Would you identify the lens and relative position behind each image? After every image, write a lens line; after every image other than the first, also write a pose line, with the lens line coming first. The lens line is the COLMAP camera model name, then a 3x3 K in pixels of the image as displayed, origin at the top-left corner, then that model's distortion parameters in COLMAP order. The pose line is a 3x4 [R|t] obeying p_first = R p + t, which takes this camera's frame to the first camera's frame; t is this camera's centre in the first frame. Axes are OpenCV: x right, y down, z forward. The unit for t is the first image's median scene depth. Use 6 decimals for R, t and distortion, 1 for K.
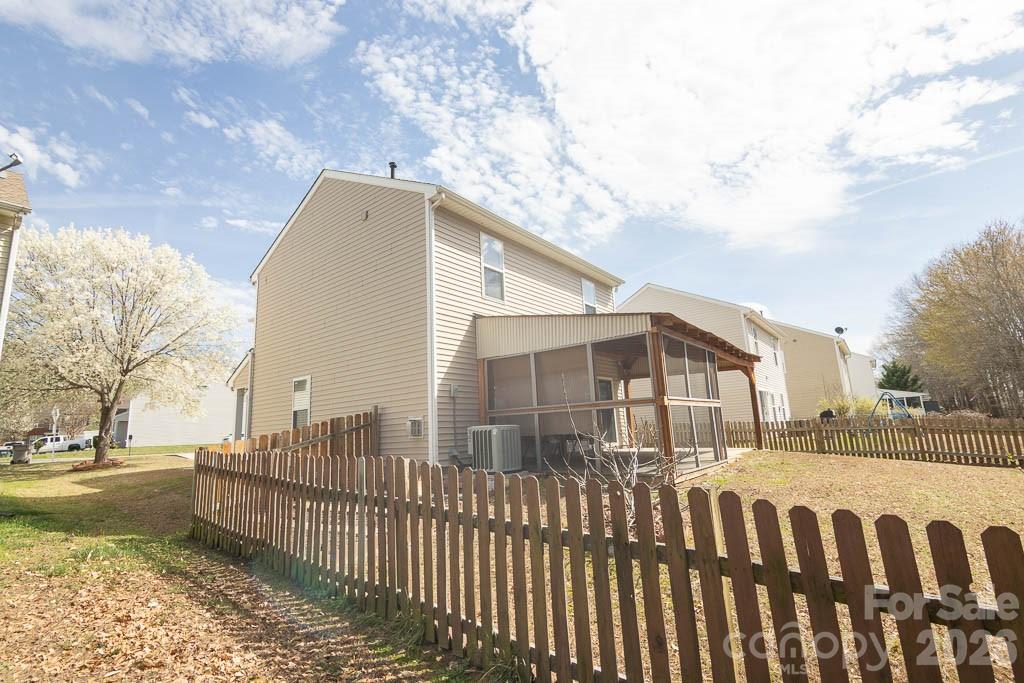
lens RADIAL K [[470.2, 0, 512.0], [0, 470.2, 341.5], [0, 0, 1]] dist [-0.013286, -0.000129]
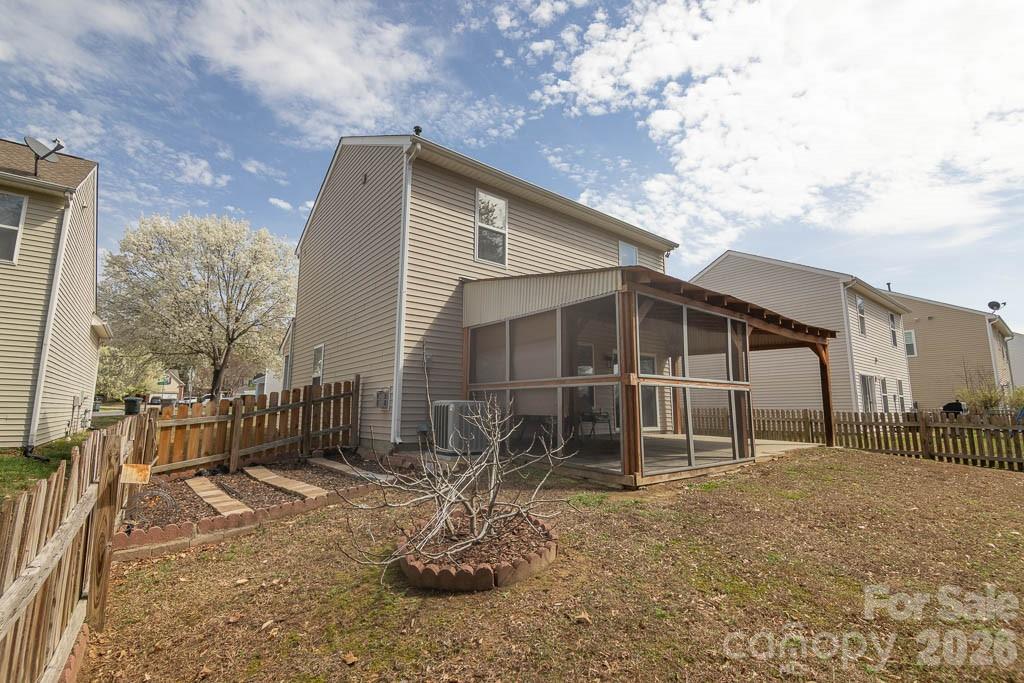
lens RADIAL K [[455.3, 0, 512.8], [0, 455.3, 338.8], [0, 0, 1]] dist [-0.014969, -0.000610]
pose [[0.972910, 0.016020, -0.230628, 0.218927], [-0.006249, 0.999054, 0.043038, 0.019980], [0.231100, -0.040431, 0.972090, 0.160006]]
